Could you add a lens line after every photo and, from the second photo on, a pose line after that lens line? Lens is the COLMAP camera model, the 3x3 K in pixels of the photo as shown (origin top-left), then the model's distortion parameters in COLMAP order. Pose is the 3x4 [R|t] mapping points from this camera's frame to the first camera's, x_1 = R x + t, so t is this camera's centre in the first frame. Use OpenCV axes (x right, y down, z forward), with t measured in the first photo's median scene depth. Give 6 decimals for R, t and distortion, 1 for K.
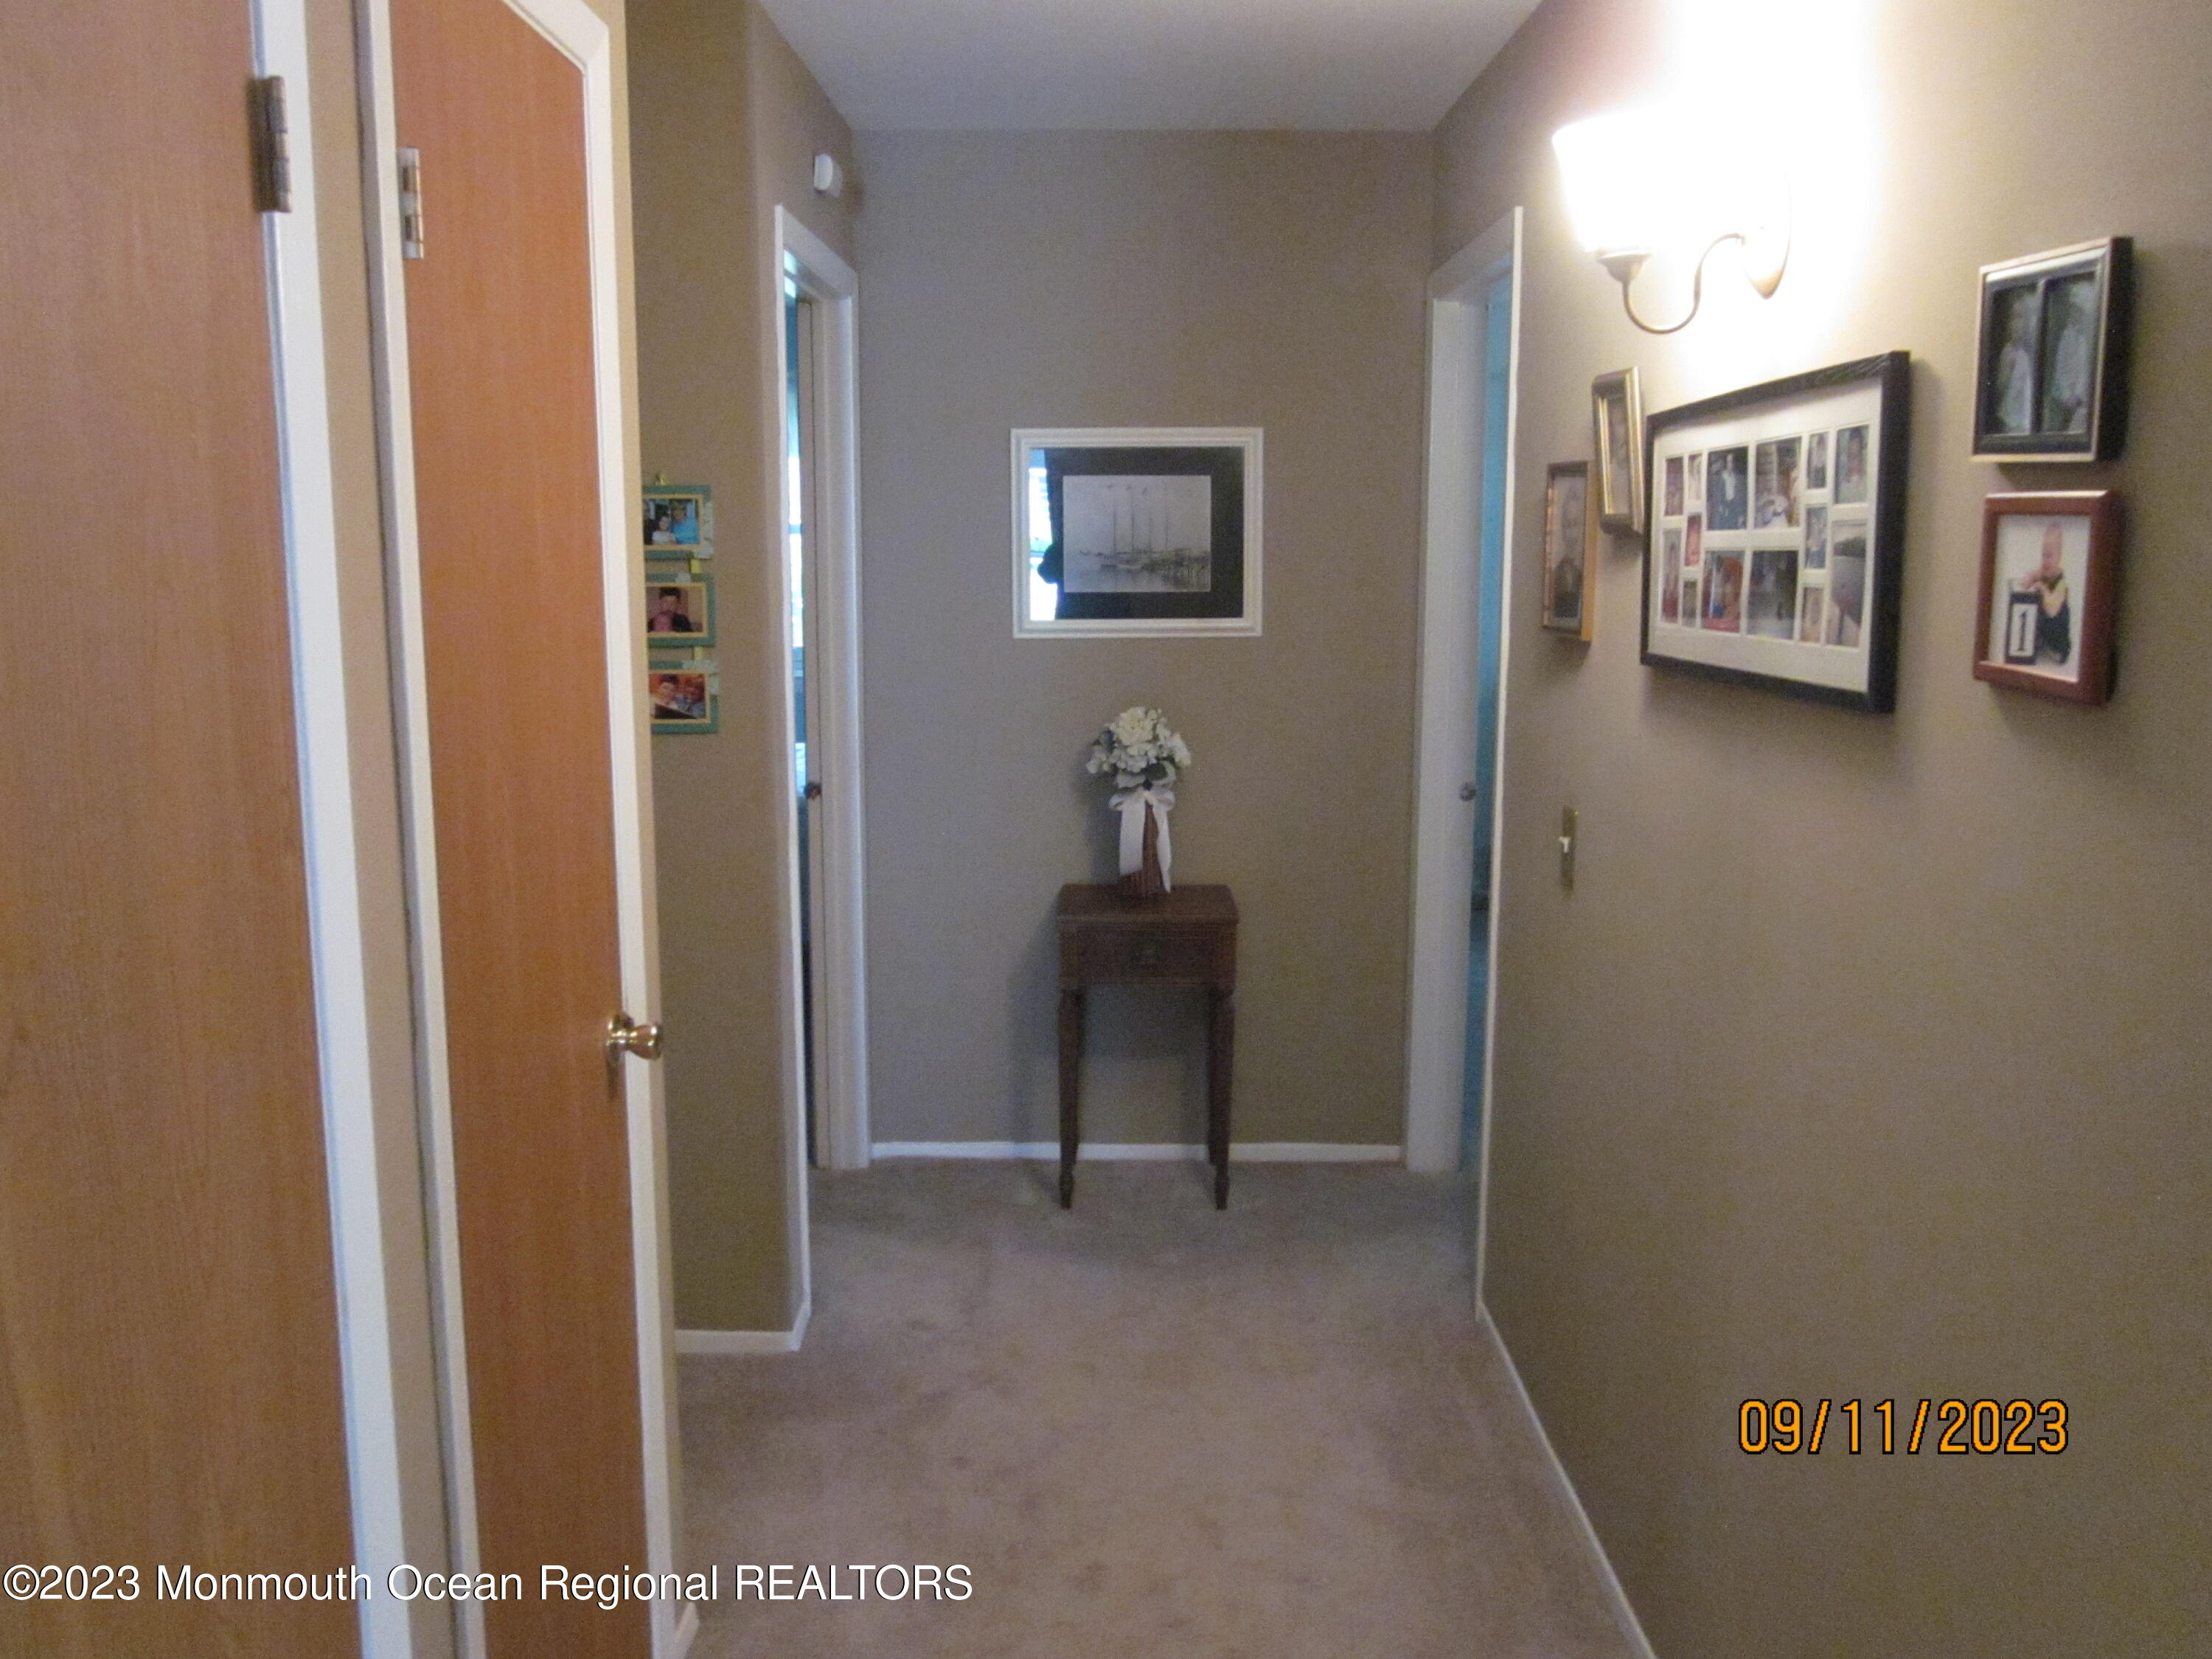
lens RADIAL K [[1832.2, 0, 1106.3], [0, 1832.2, 831.9], [0, 0, 1]] dist [-0.036590, -0.004059]
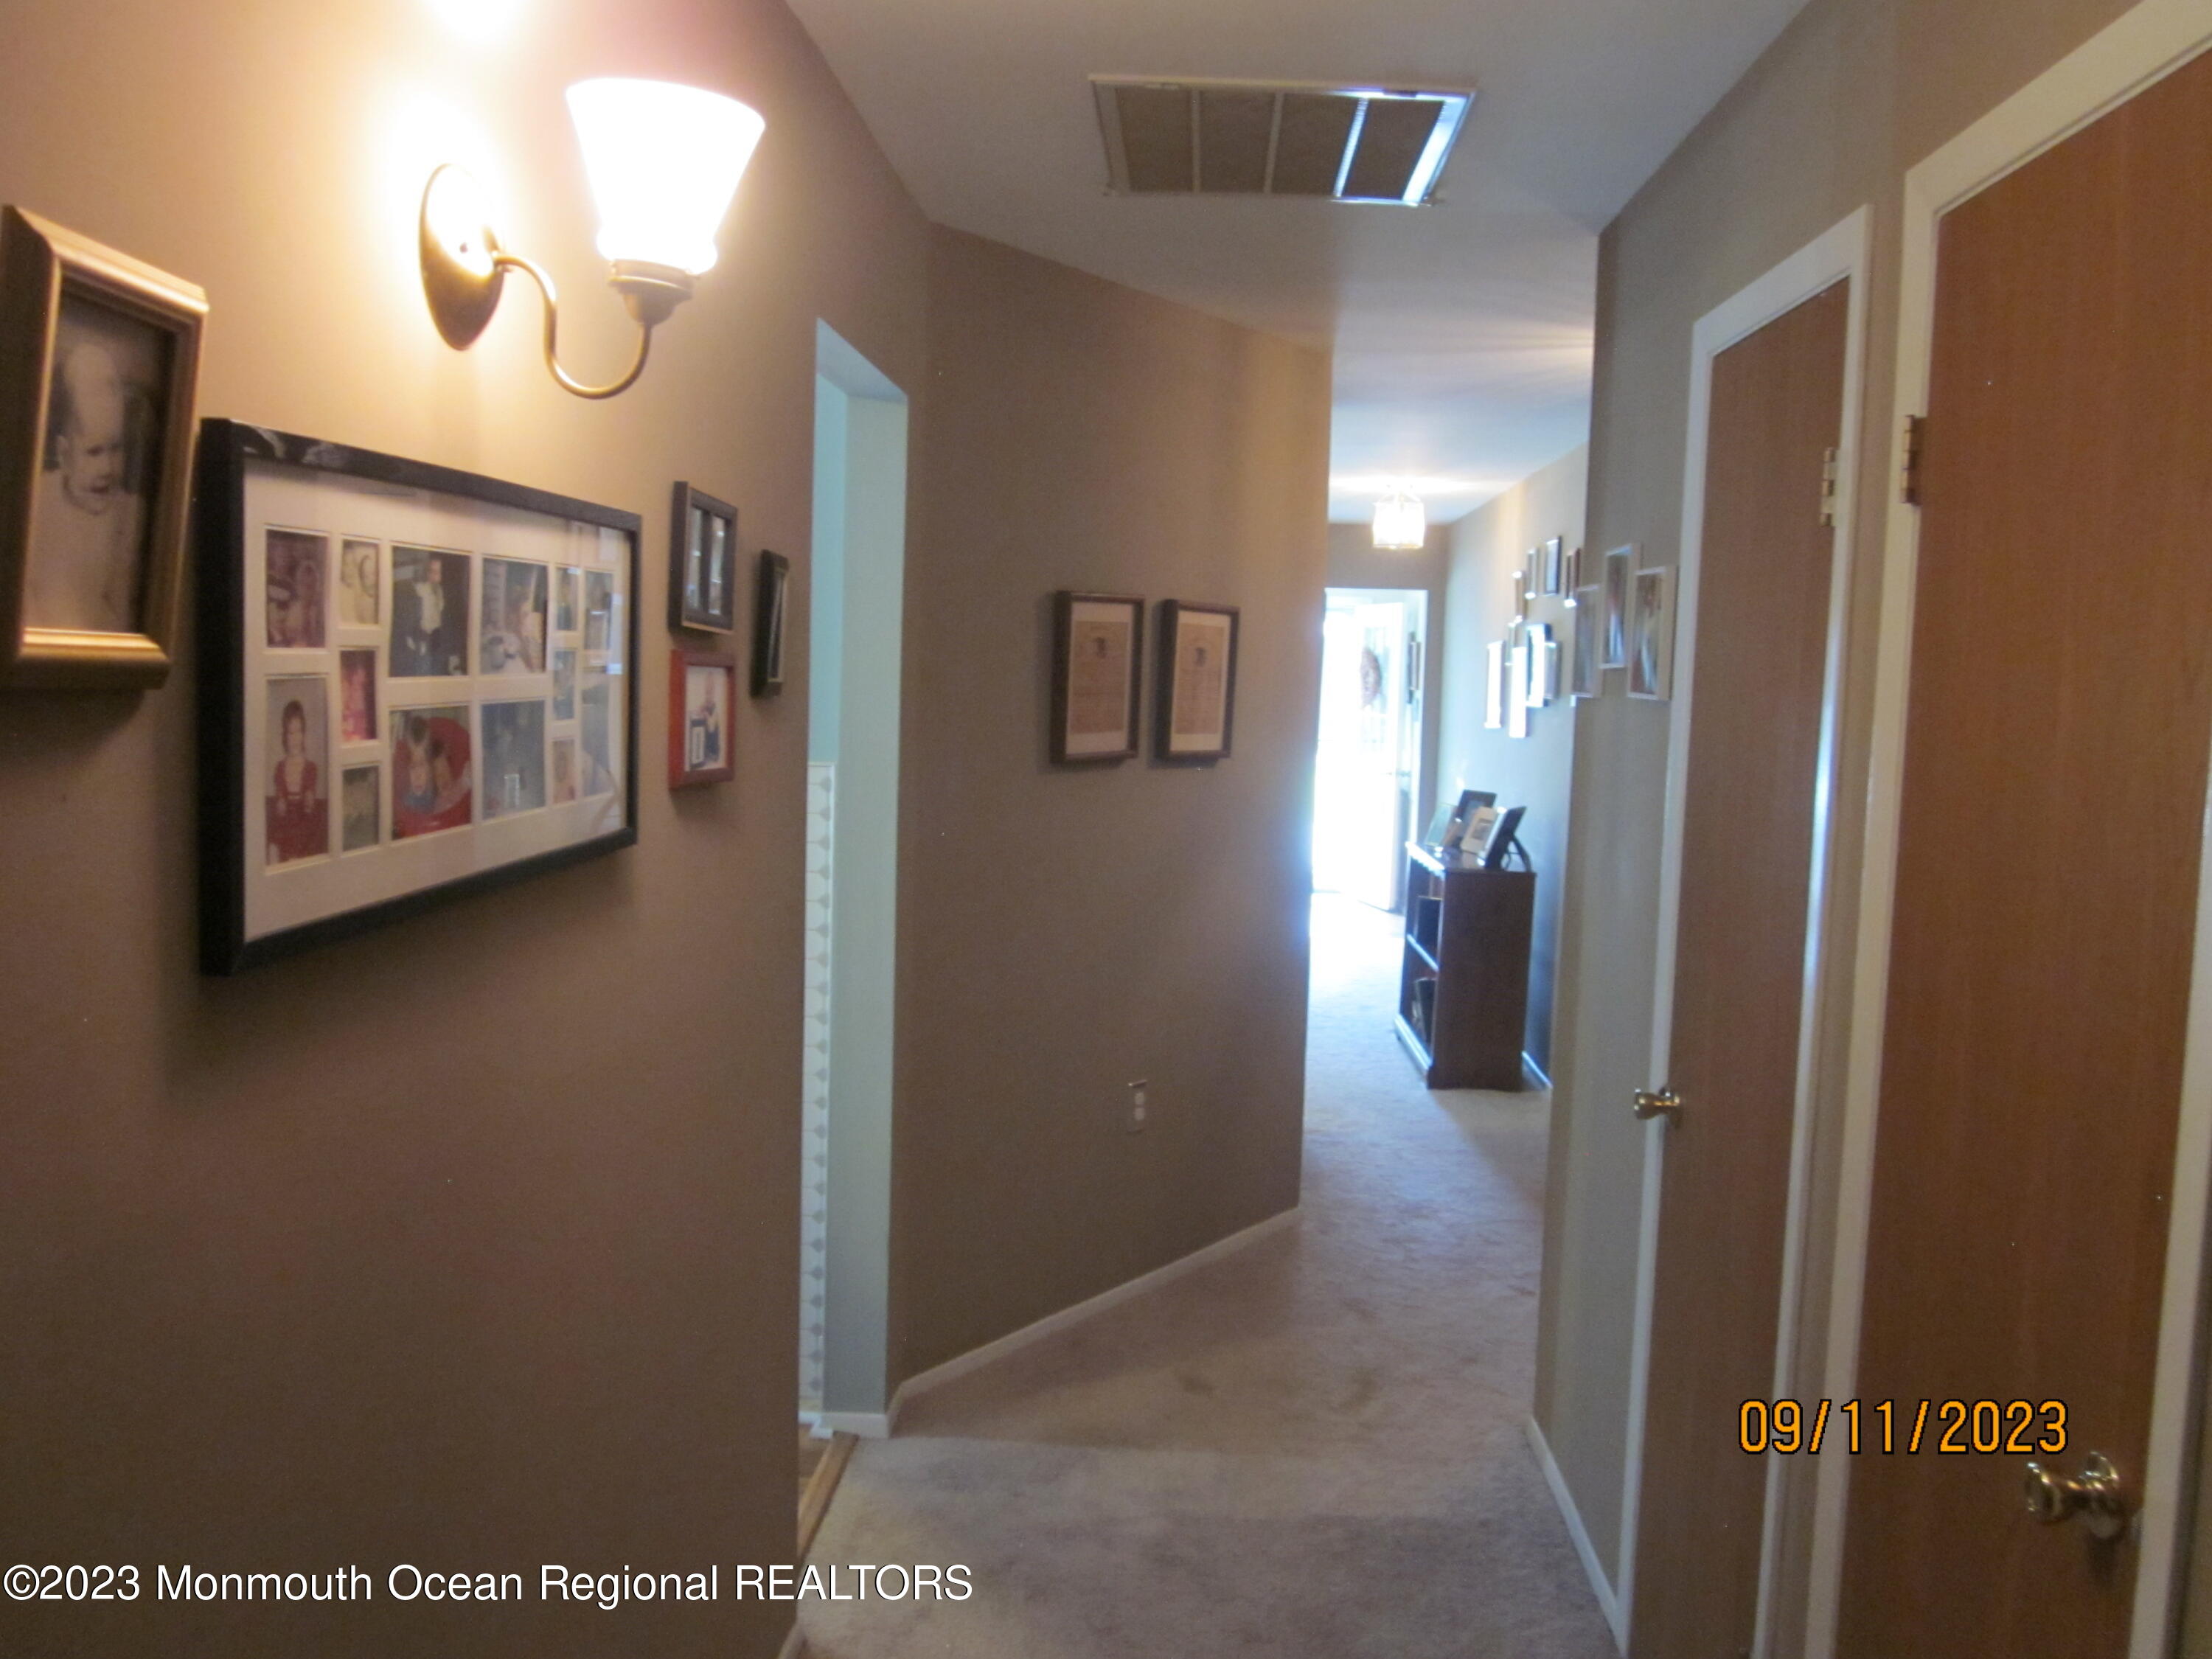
lens RADIAL K [[1832.2, 0, 1106.3], [0, 1832.2, 831.9], [0, 0, 1]] dist [-0.036590, -0.004059]
pose [[-0.997877, -0.037683, 0.053111, 0.071817], [-0.023526, 0.969092, 0.245575, -0.296118], [-0.060723, 0.243805, -0.967921, 1.739522]]
